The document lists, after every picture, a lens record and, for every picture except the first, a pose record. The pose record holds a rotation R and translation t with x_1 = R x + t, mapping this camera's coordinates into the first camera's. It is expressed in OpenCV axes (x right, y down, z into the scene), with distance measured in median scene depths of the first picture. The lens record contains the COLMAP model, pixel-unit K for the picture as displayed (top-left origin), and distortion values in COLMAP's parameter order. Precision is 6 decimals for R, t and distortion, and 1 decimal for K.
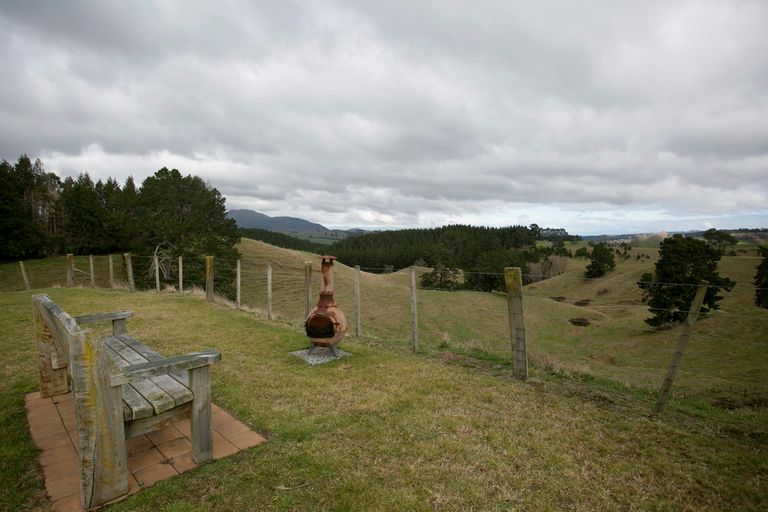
lens RADIAL K [[410.4, 0, 386.8], [0, 410.4, 252.8], [0, 0, 1]] dist [-0.037791, 0.003704]
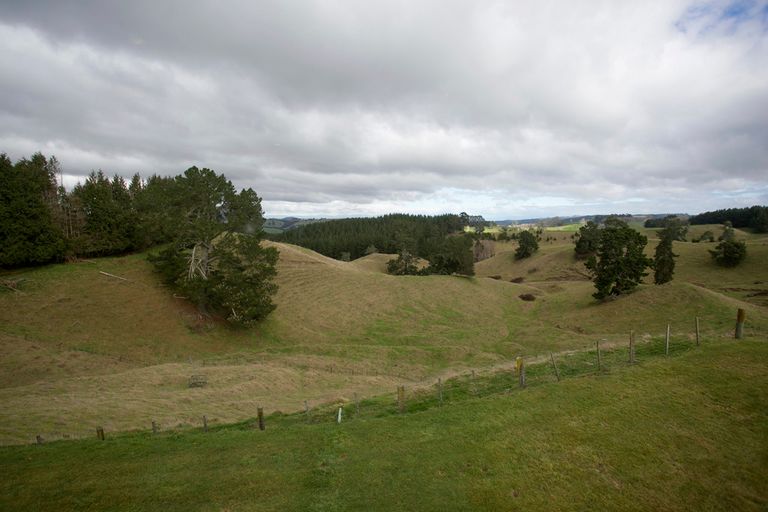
lens RADIAL K [[376.3, 0, 382.2], [0, 376.3, 254.7], [0, 0, 1]] dist [-0.034683, 0.001321]
pose [[0.982573, -0.028980, 0.183604, -0.183676], [0.020636, 0.998673, 0.047195, -0.020041], [-0.184728, -0.042584, 0.981867, 0.013379]]
